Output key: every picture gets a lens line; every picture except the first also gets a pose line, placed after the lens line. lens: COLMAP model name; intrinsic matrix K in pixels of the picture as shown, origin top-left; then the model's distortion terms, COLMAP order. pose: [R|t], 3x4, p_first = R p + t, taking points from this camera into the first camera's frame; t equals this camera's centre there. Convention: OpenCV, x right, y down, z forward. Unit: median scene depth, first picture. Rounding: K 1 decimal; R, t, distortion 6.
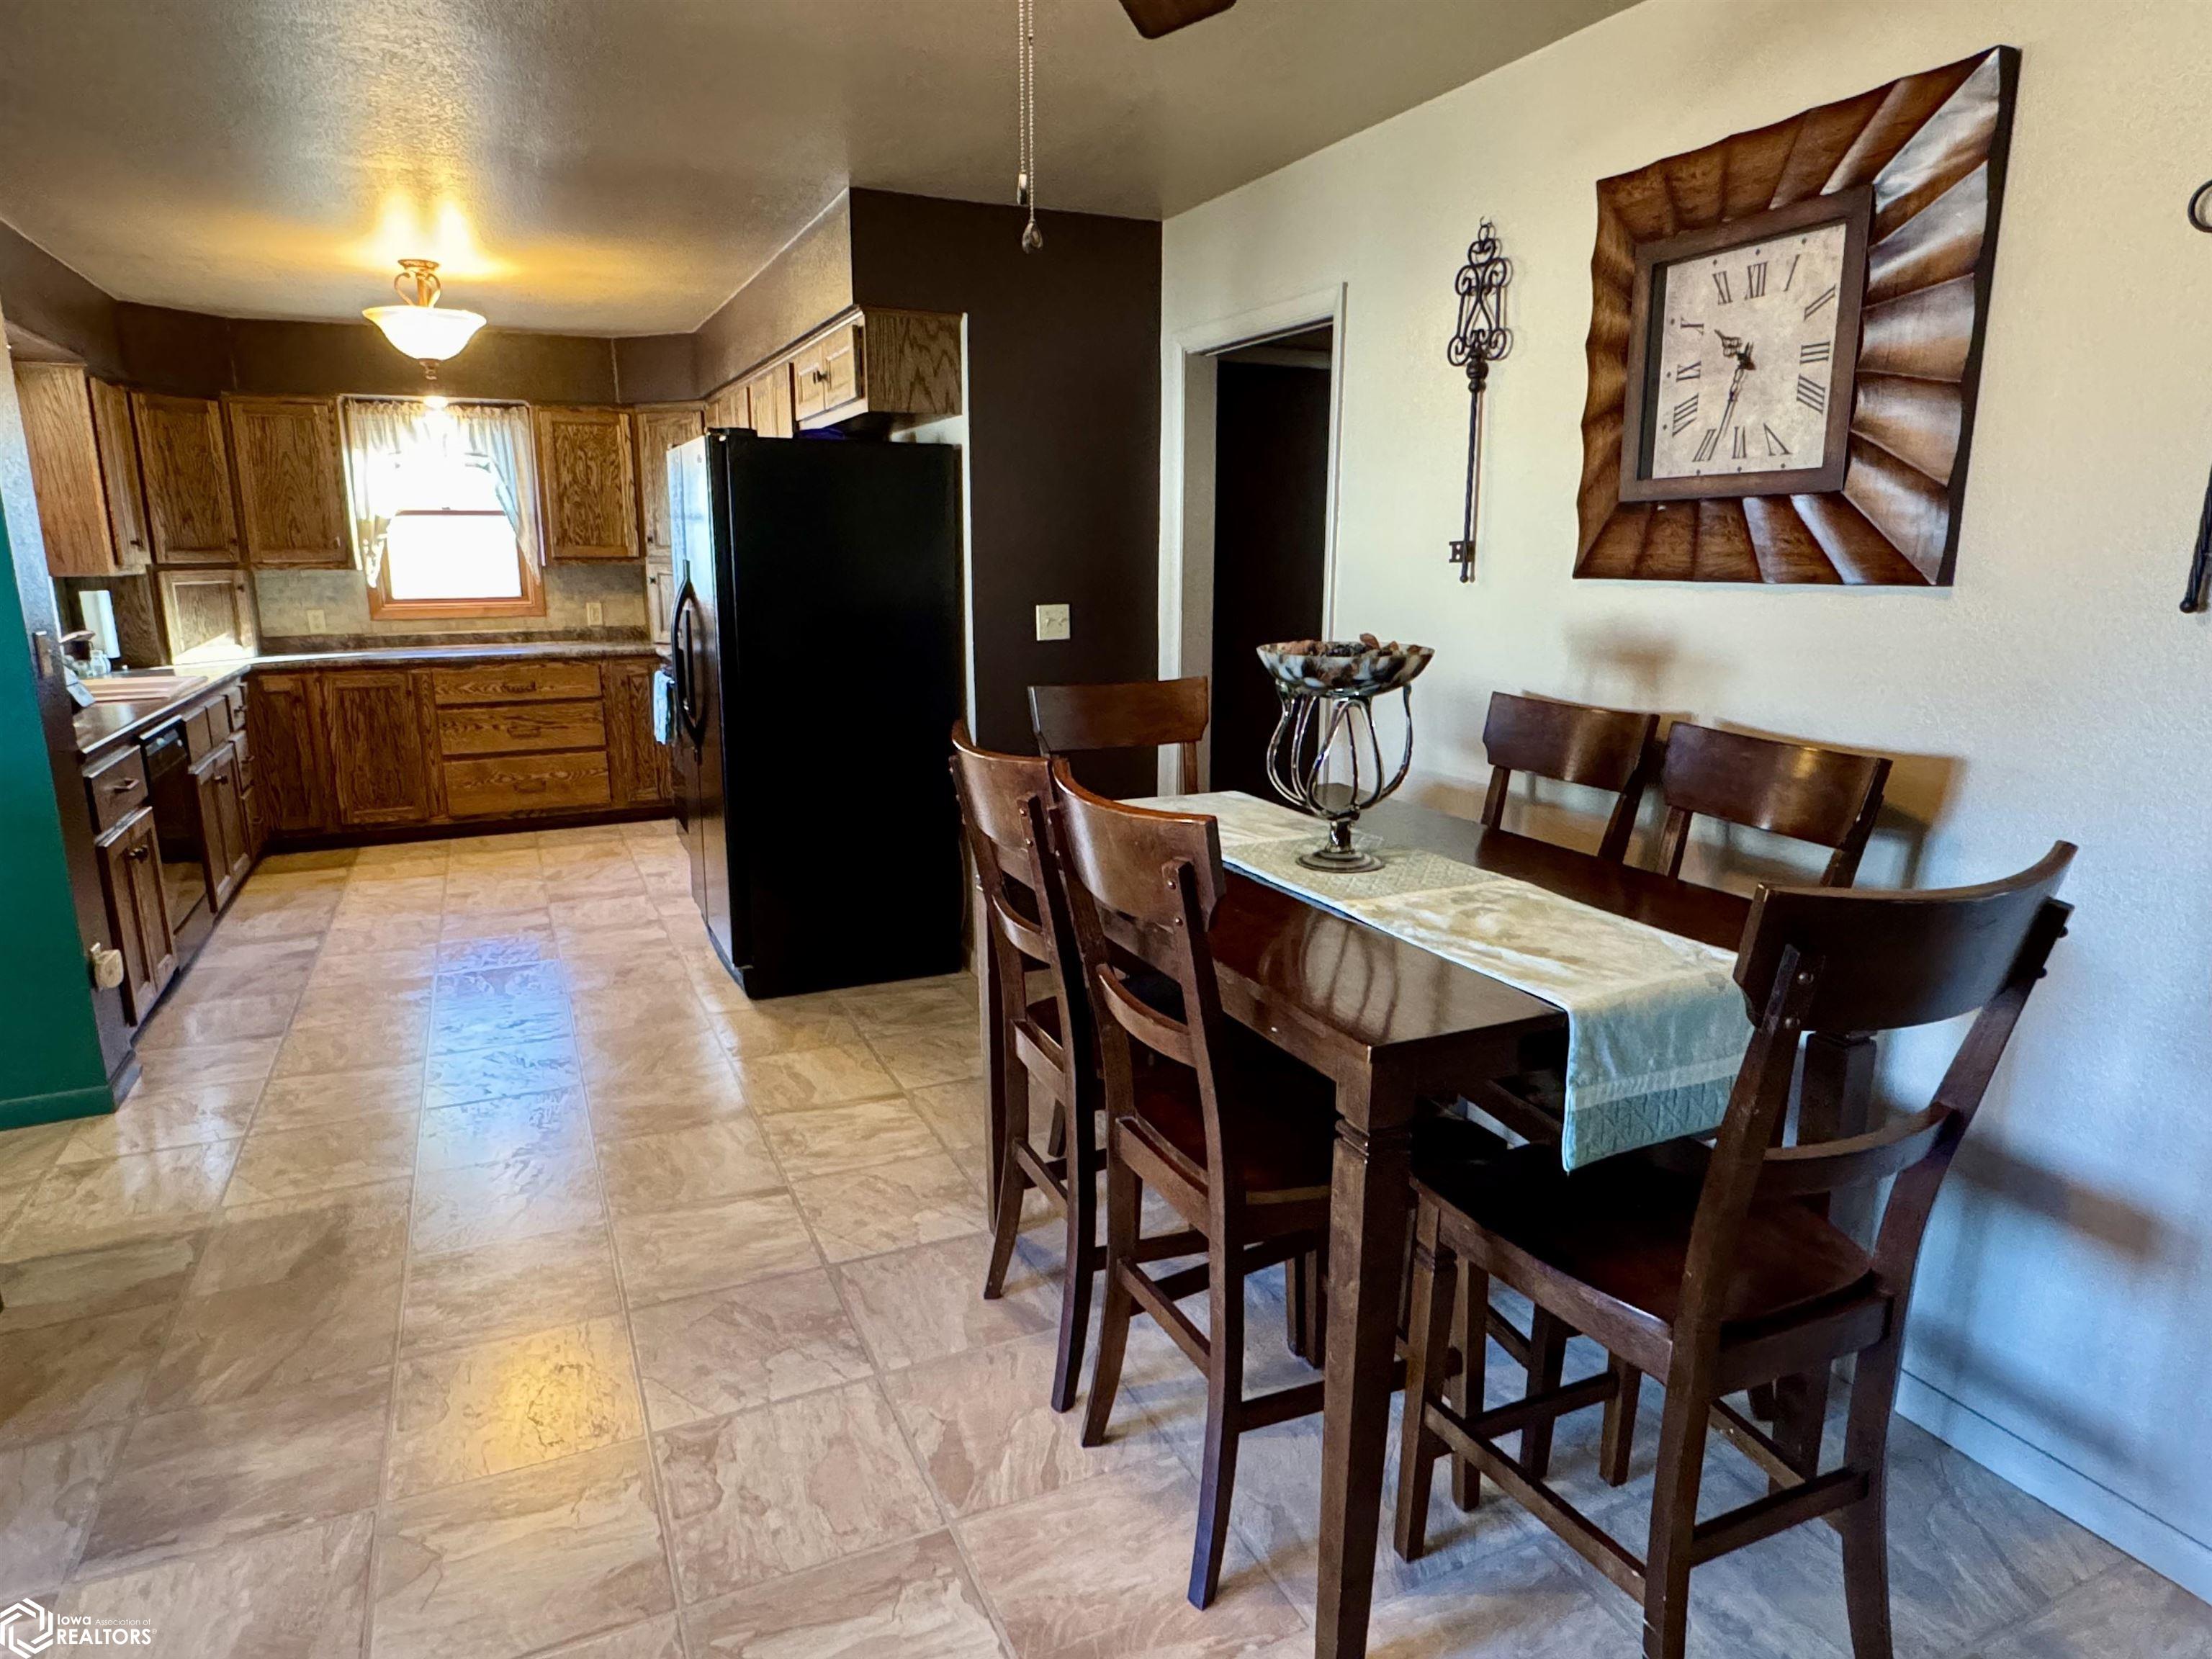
lens RADIAL K [[1337.7, 0, 1106.8], [0, 1337.7, 839.0], [0, 0, 1]] dist [-0.009915, 0.001714]
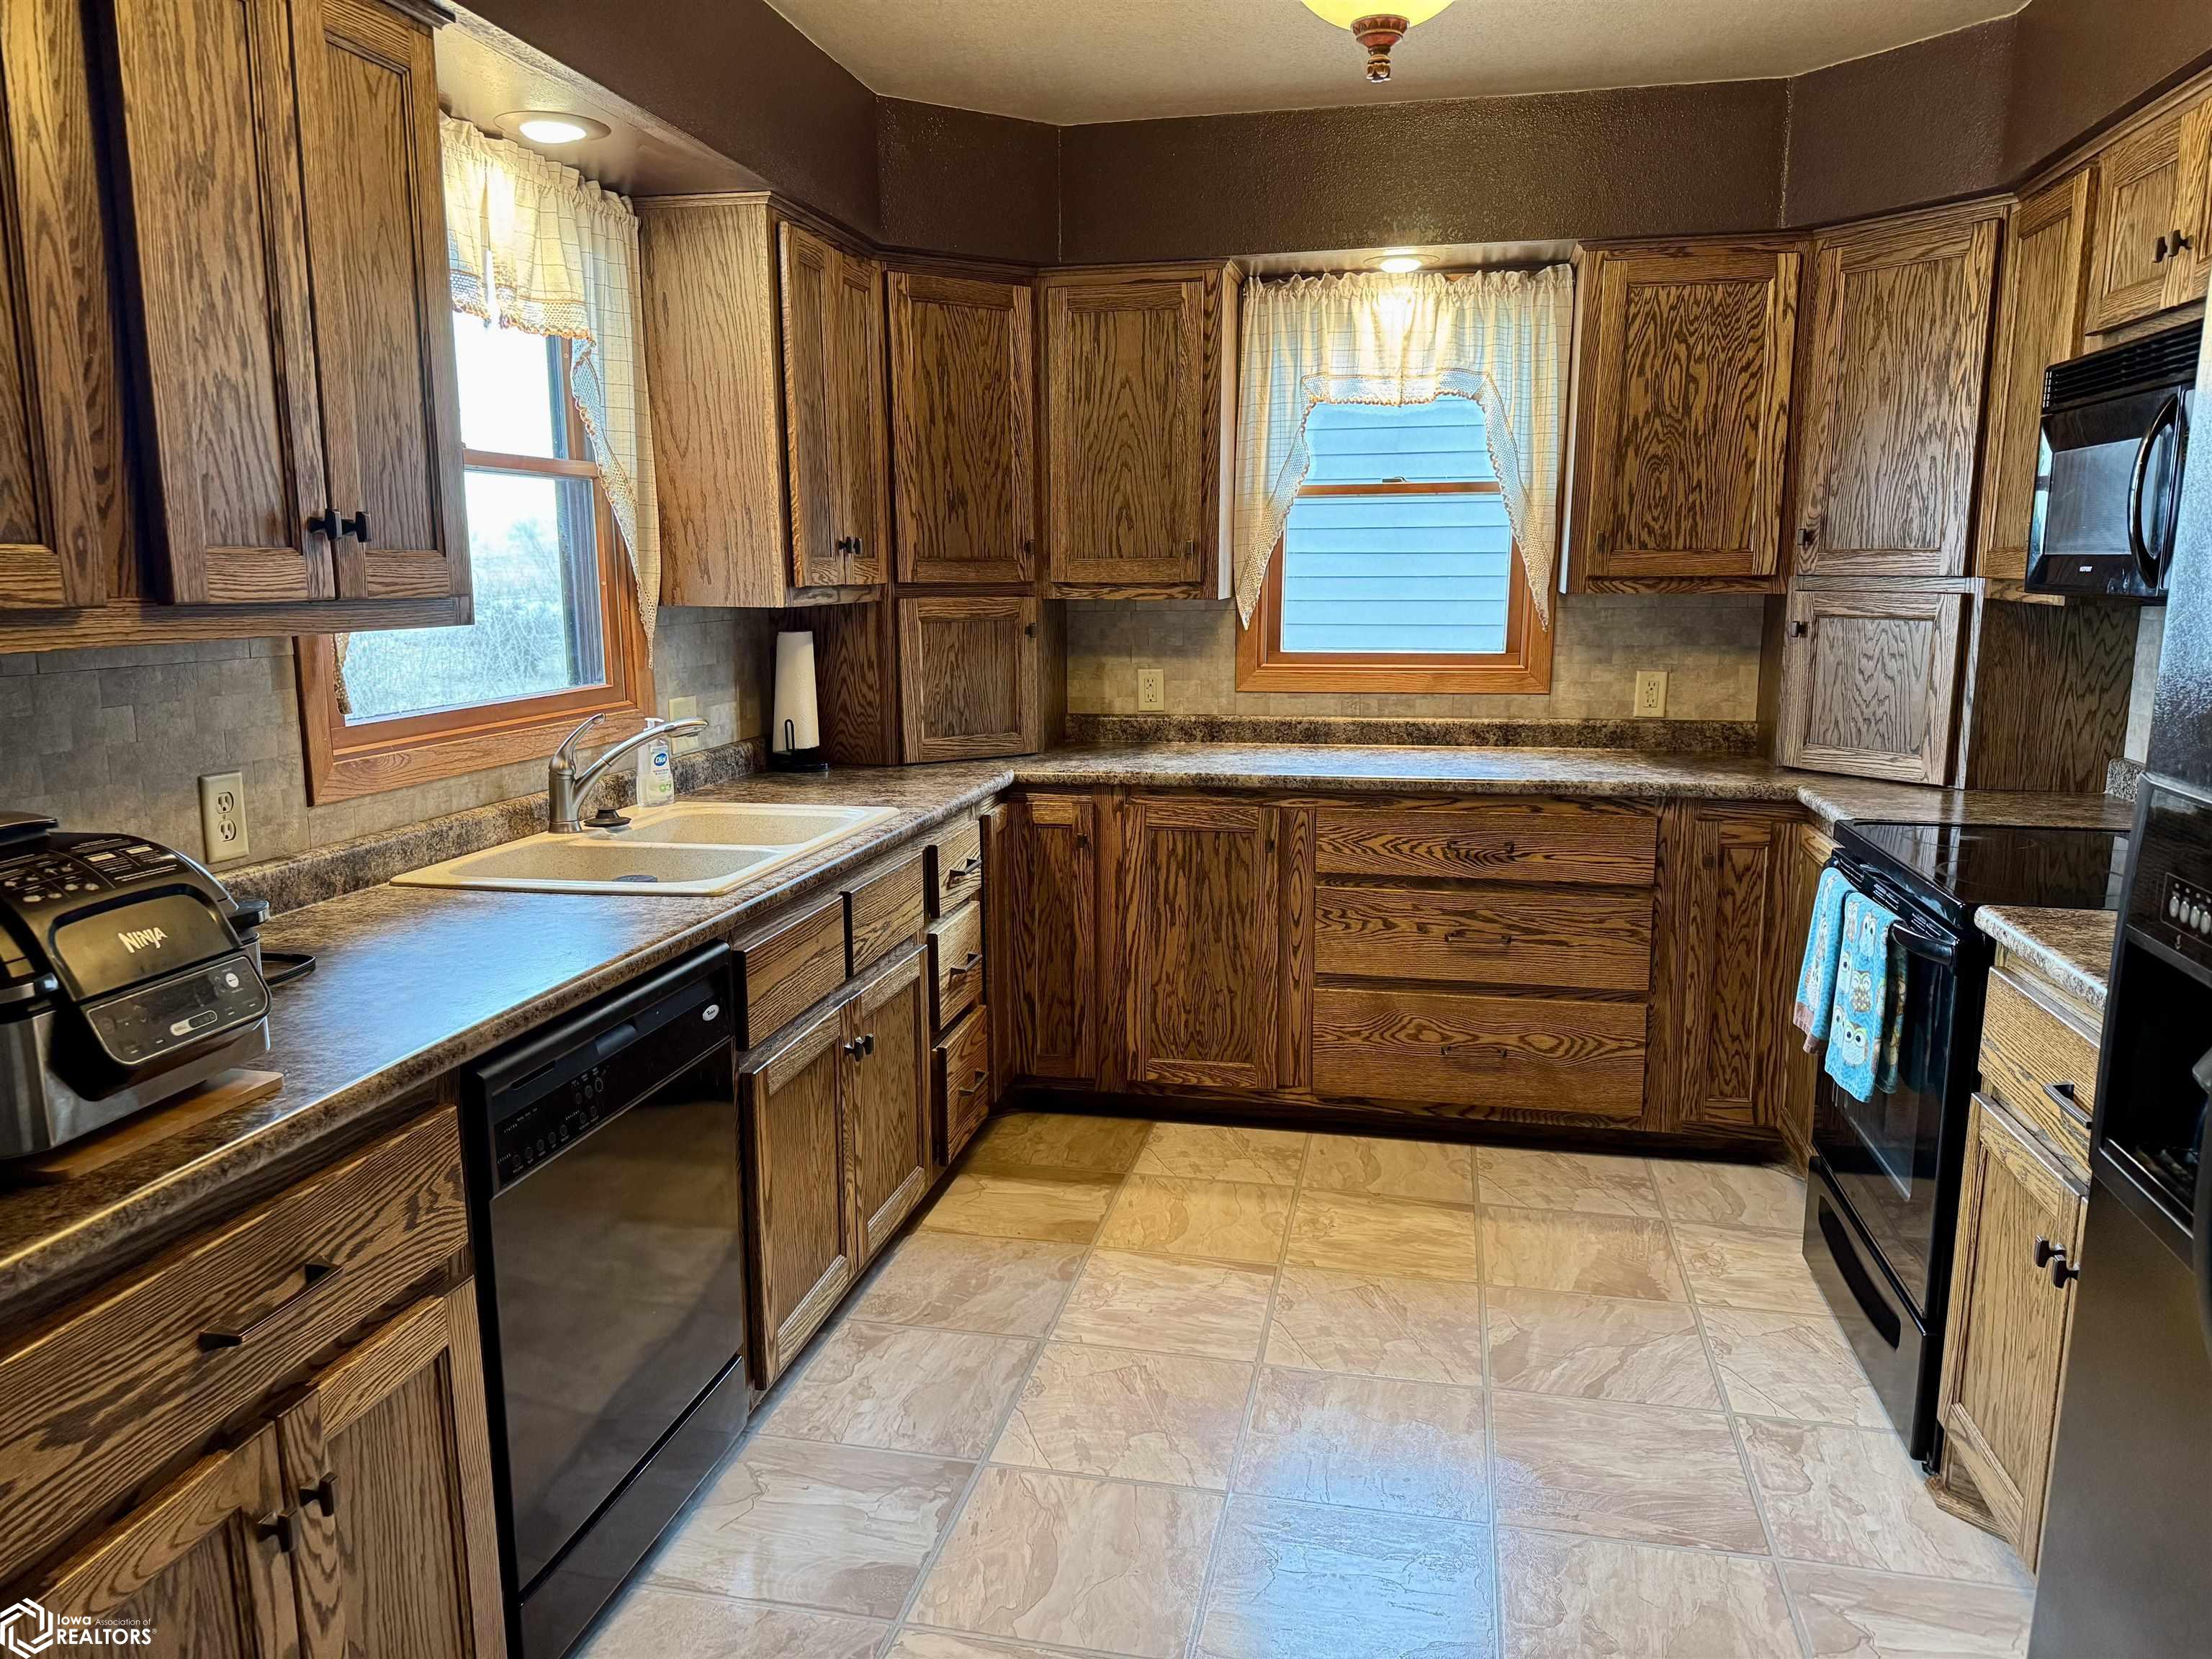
lens RADIAL K [[1533.5, 0, 1099.5], [0, 1533.5, 844.9], [0, 0, 1]] dist [0.081330, -0.008344]
pose [[0.797808, 0.109703, -0.592847, -0.232191], [-0.129809, 0.991500, 0.008784, -0.106406], [0.588772, 0.069948, 0.805267, 0.497470]]
